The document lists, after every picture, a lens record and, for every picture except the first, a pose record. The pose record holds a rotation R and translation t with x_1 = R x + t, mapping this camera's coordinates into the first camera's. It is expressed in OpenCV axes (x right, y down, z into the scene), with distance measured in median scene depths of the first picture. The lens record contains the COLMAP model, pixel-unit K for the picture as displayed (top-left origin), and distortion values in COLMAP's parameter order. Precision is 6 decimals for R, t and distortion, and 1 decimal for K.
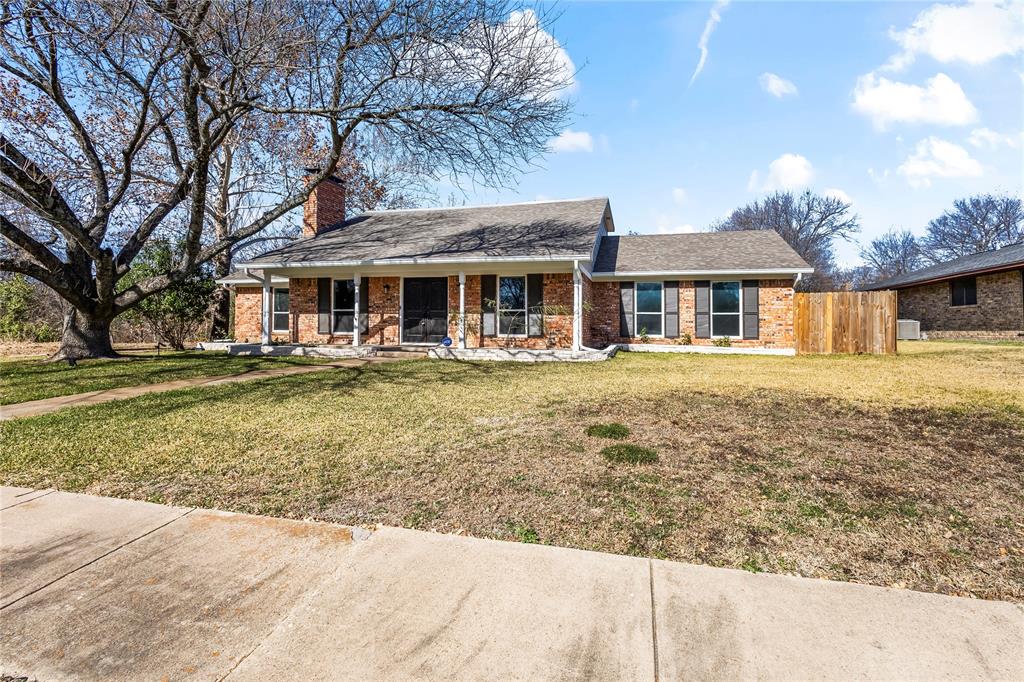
lens RADIAL K [[469.6, 0, 511.6], [0, 469.6, 338.3], [0, 0, 1]] dist [0.008193, -0.000858]
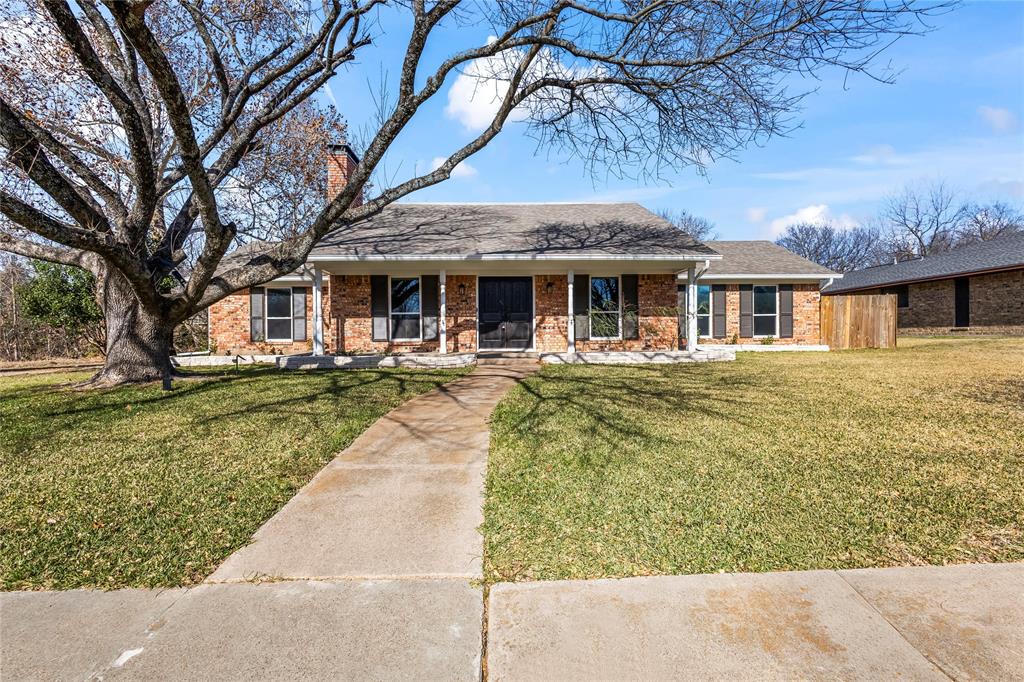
lens RADIAL K [[469.6, 0, 511.6], [0, 469.6, 338.3], [0, 0, 1]] dist [0.008193, -0.000858]
pose [[0.957759, -0.019177, 0.286933, -0.433467], [0.023940, 0.999628, -0.013101, 0.002066], [-0.286575, 0.019417, 0.957861, 0.127639]]
